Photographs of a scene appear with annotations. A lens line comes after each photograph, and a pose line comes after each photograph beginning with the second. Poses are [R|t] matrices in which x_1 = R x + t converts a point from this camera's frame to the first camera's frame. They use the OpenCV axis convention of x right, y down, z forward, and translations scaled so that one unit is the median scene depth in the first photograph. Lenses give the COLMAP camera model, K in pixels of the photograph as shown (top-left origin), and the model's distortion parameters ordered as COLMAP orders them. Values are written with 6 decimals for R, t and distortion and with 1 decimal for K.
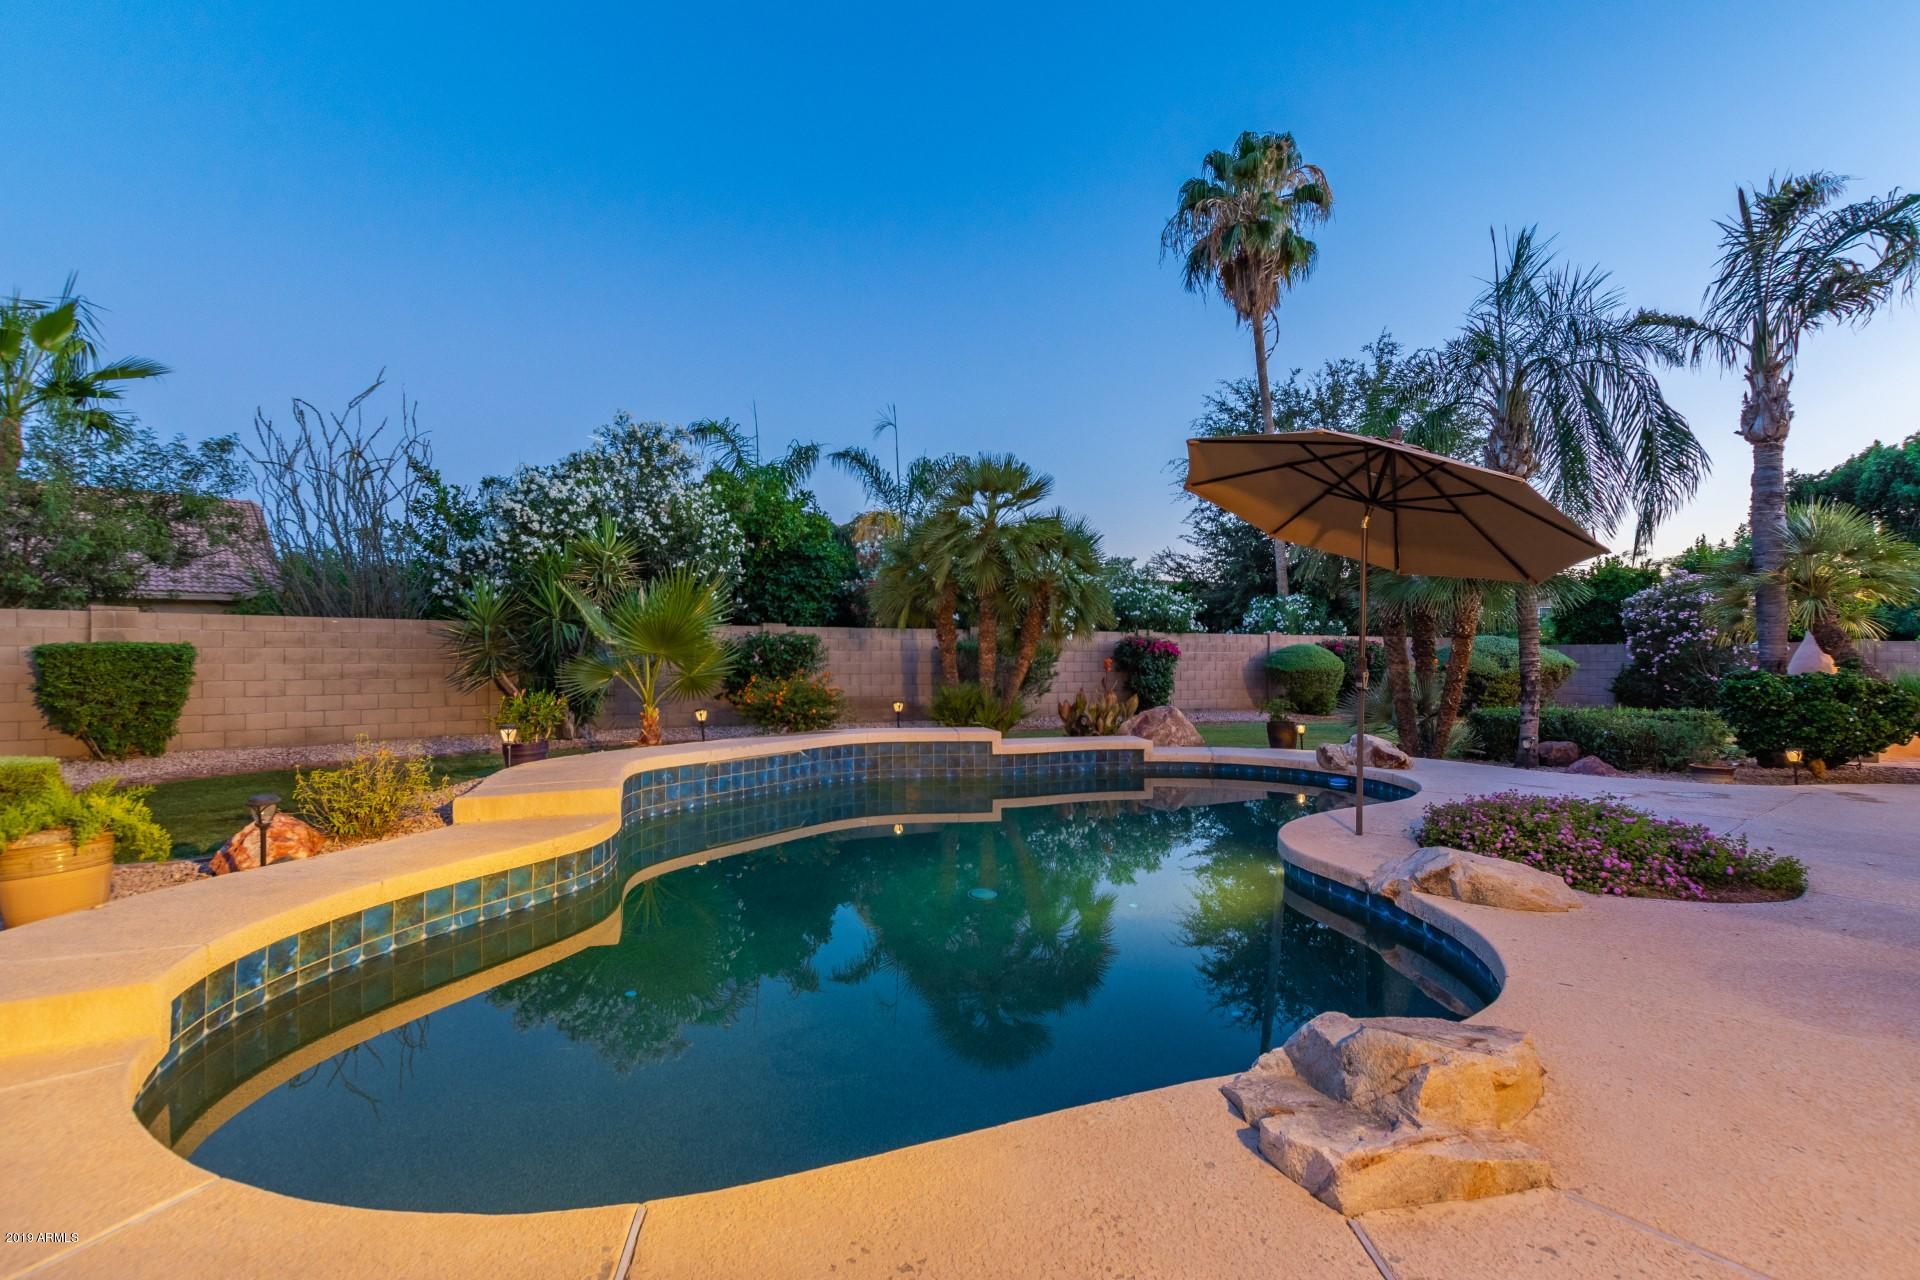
lens RADIAL K [[871.8, 0, 965.4], [0, 871.8, 647.8], [0, 0, 1]] dist [0.003325, -0.001579]
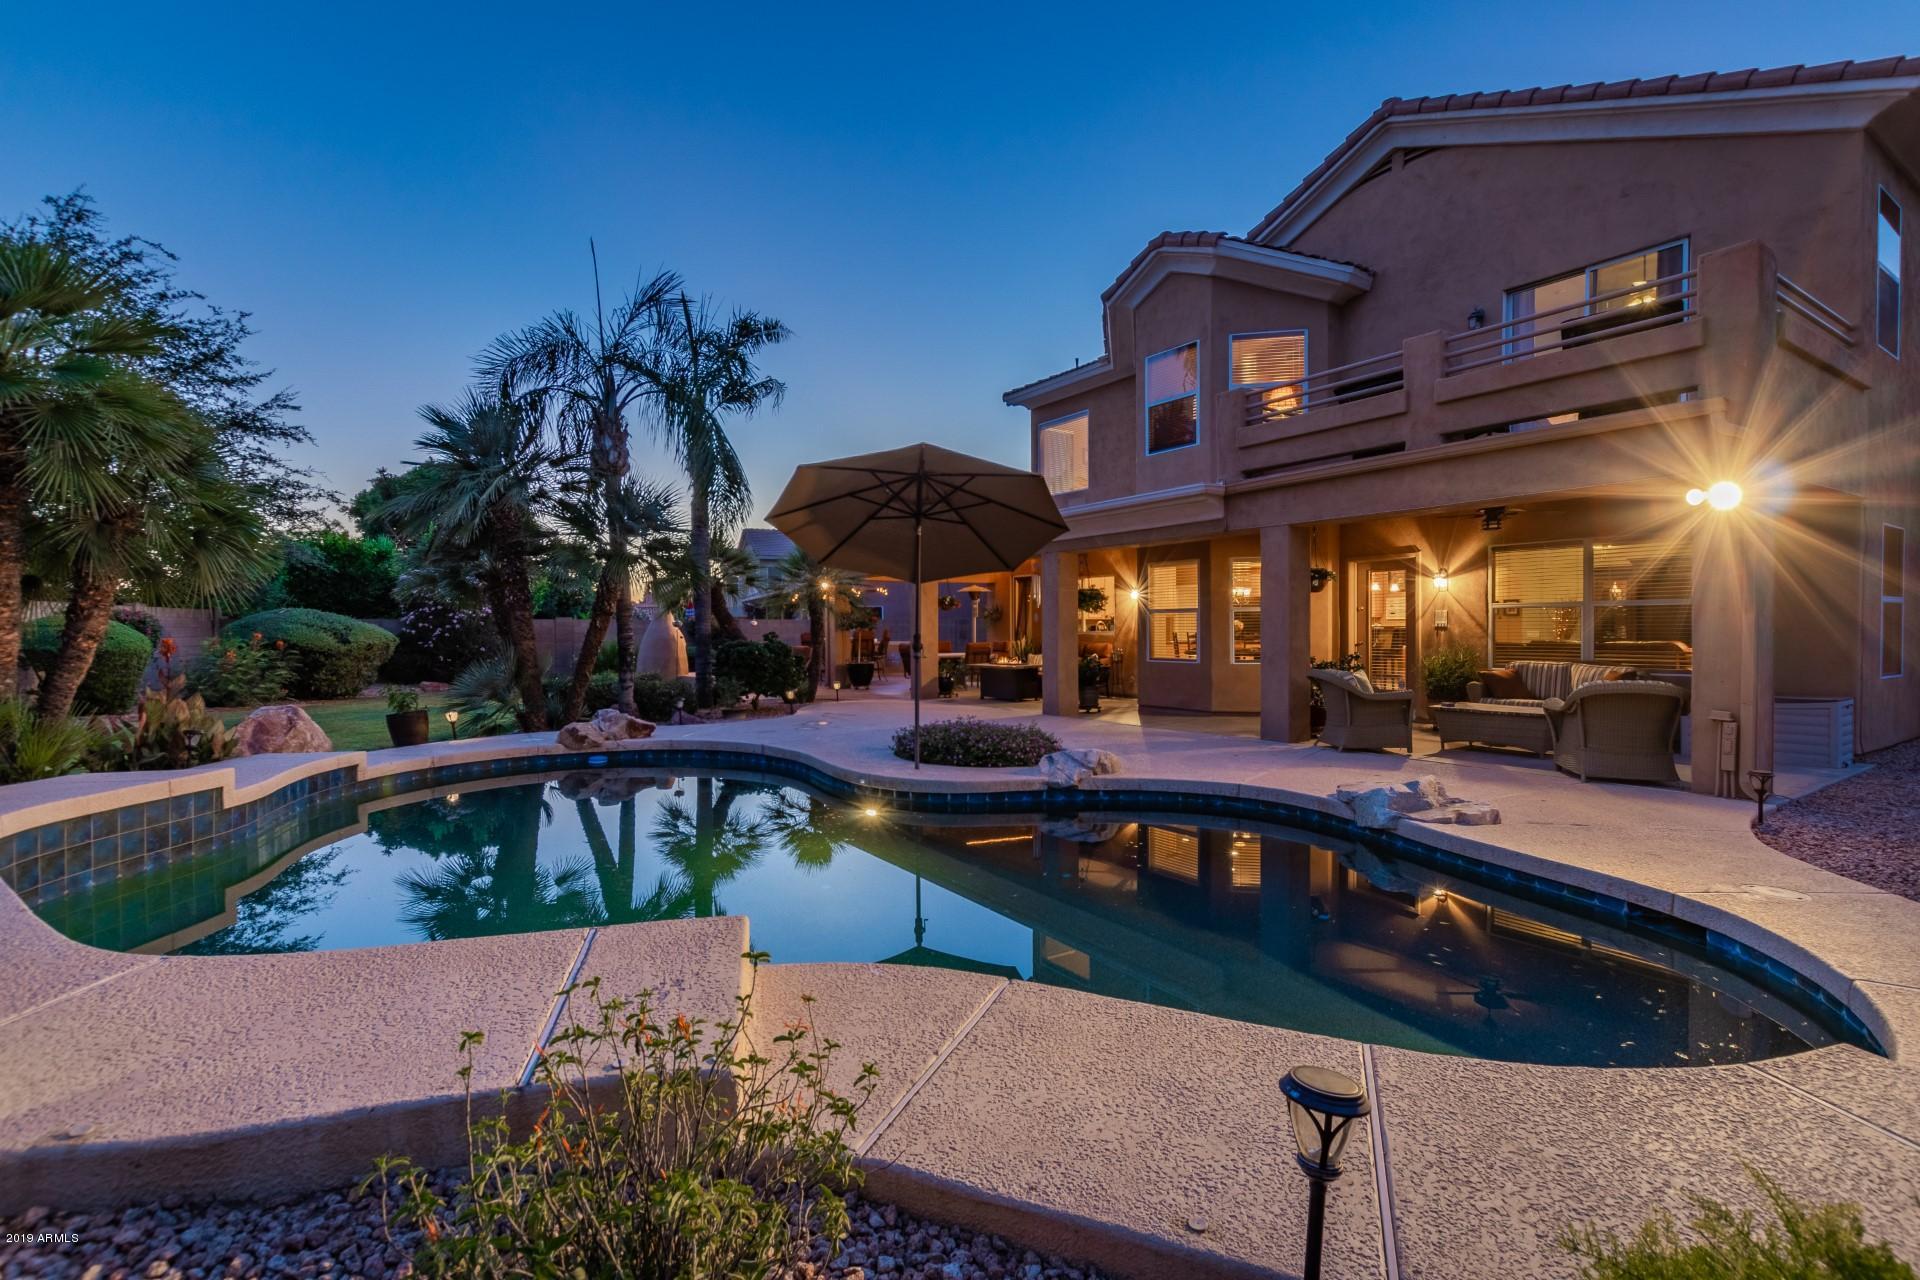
lens RADIAL K [[871.8, 0, 965.4], [0, 871.8, 647.8], [0, 0, 1]] dist [0.003325, -0.001579]
pose [[0.084205, -0.025085, 0.996133, -0.376227], [-0.005468, 0.999656, 0.025636, -0.000332], [-0.996433, -0.007605, 0.084039, 0.360402]]
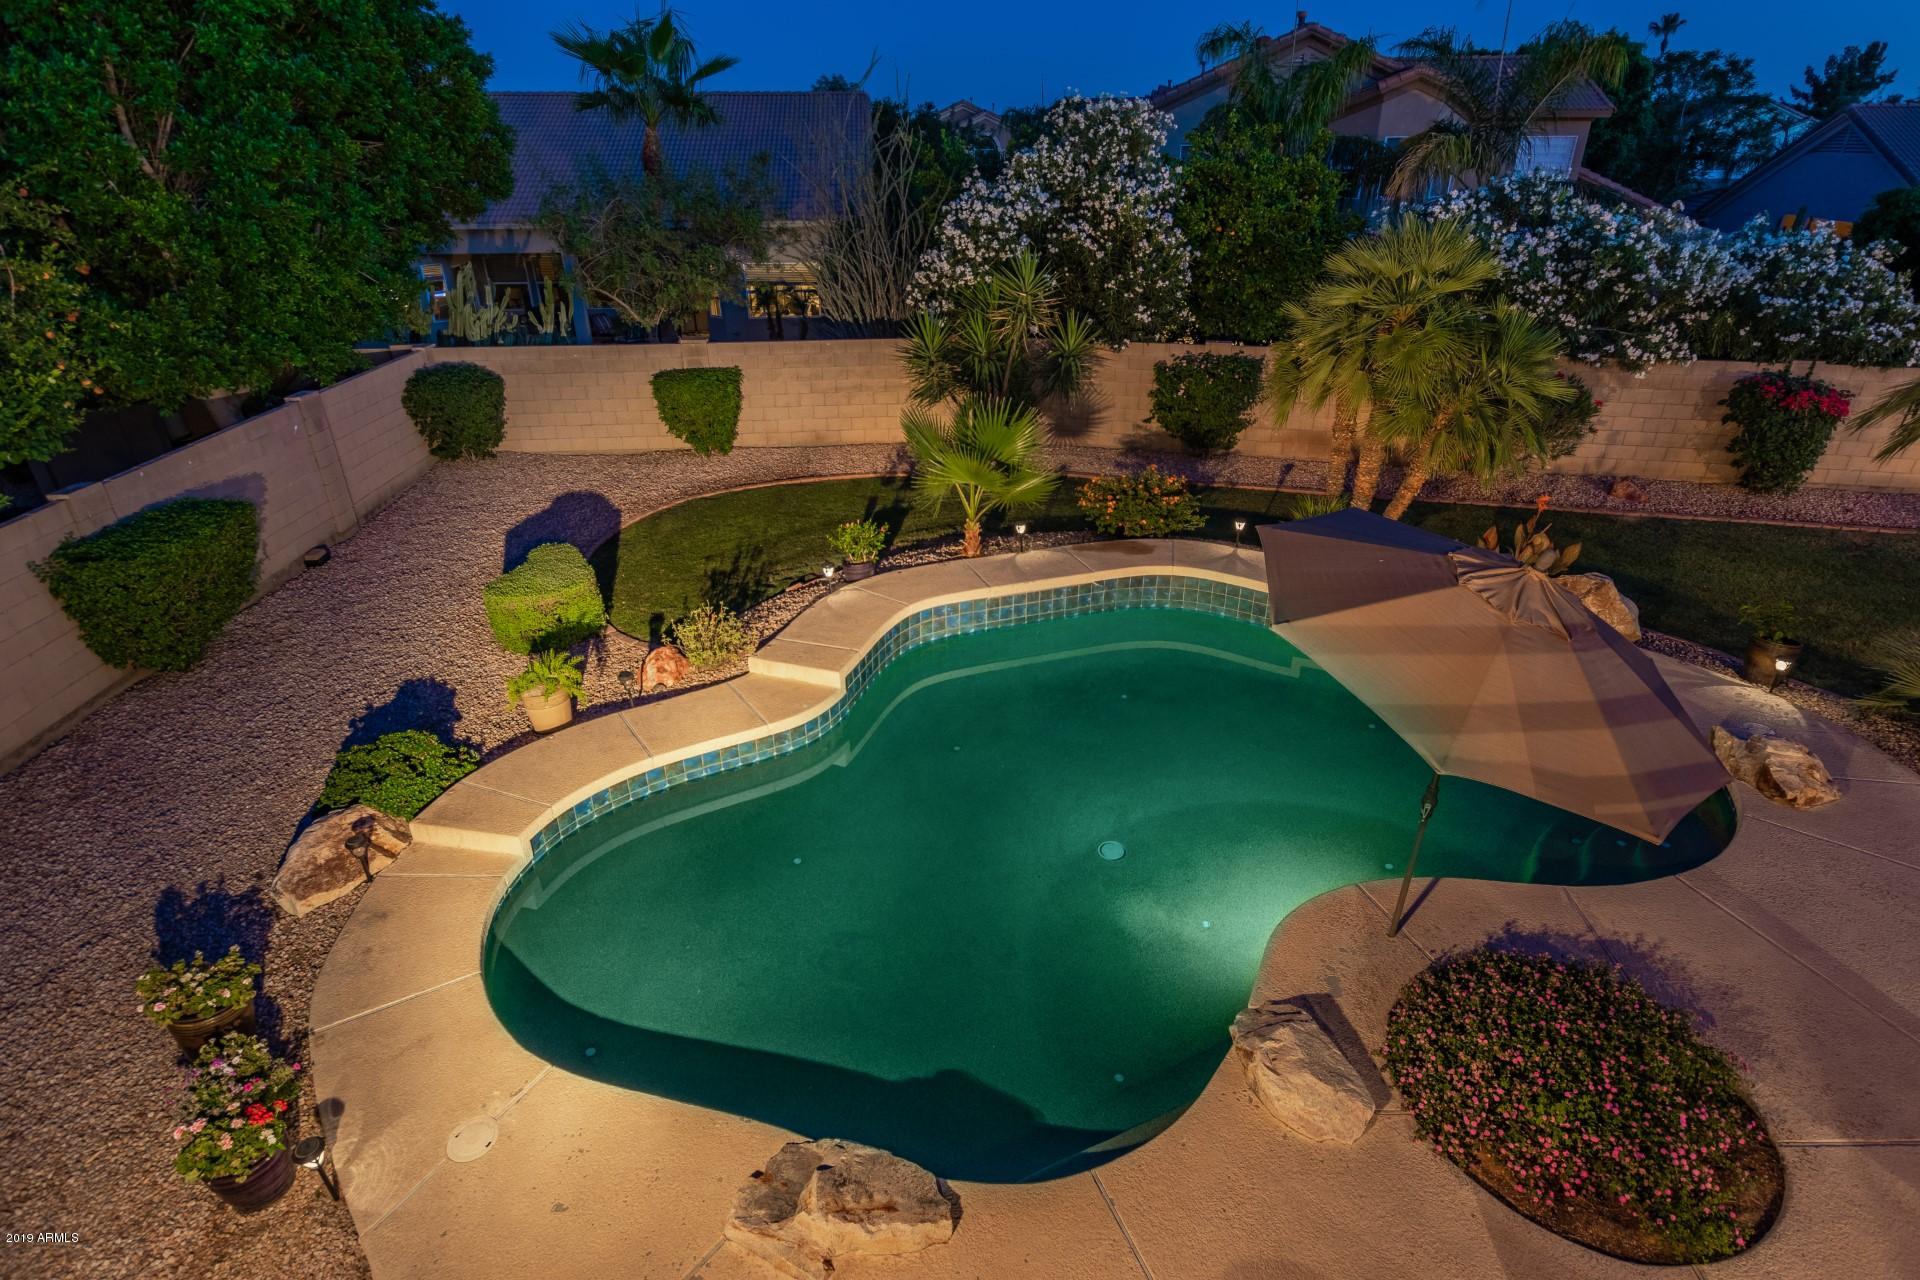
lens RADIAL K [[979.2, 0, 963.9], [0, 979.2, 646.7], [0, 0, 1]] dist [0.013454, -0.008632]
pose [[0.780510, 0.282174, -0.557837, 0.263867], [0.011307, 0.885816, 0.463898, -0.257144], [0.625042, -0.368384, 0.688198, 0.031994]]
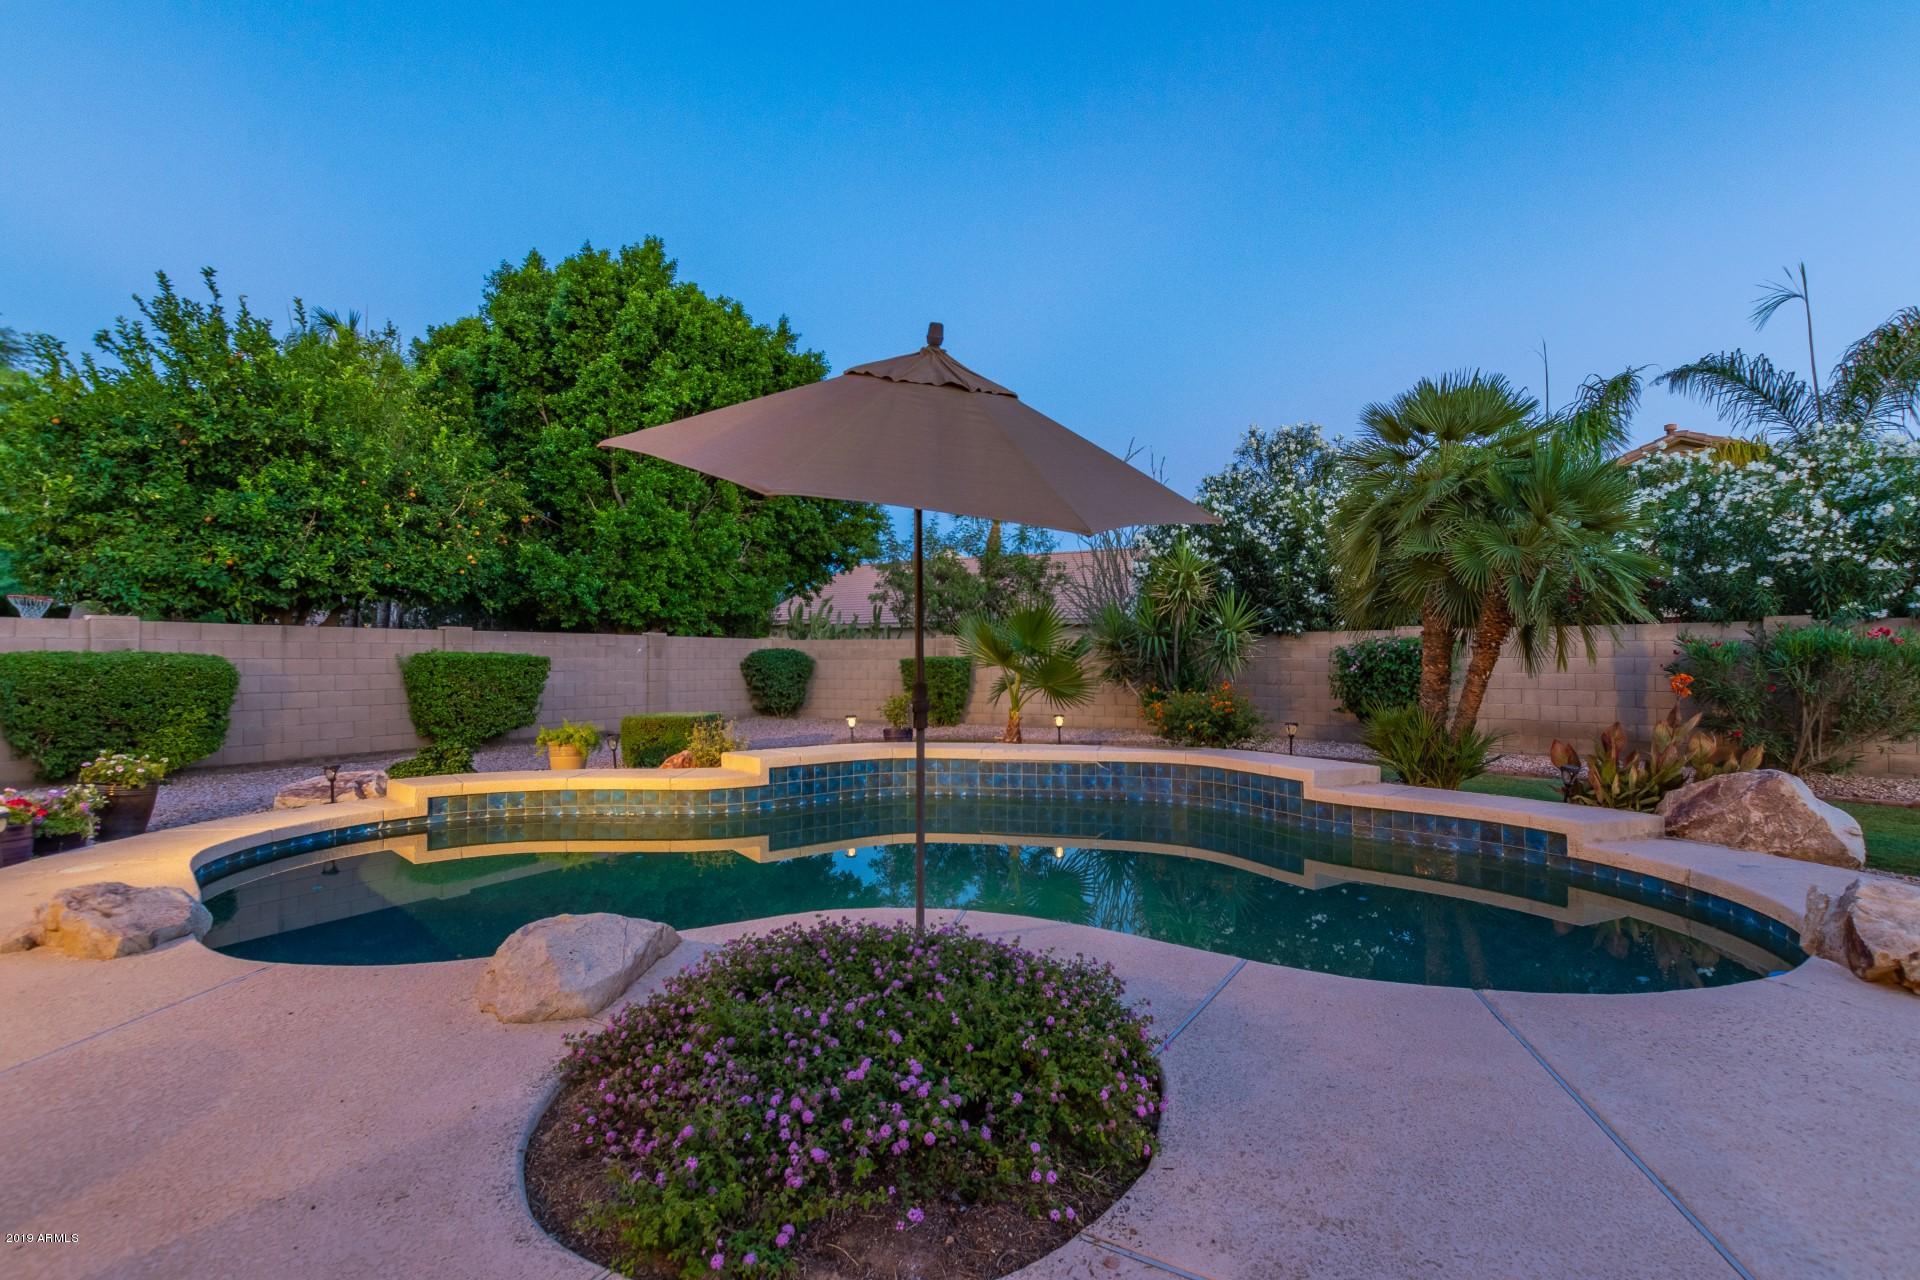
lens RADIAL K [[871.8, 0, 965.4], [0, 871.8, 647.8], [0, 0, 1]] dist [0.003325, -0.001579]
pose [[0.347263, -0.015332, -0.937642, 0.490437], [0.013353, 0.999846, -0.011404, -0.003295], [0.937673, -0.008560, 0.347415, 0.353860]]
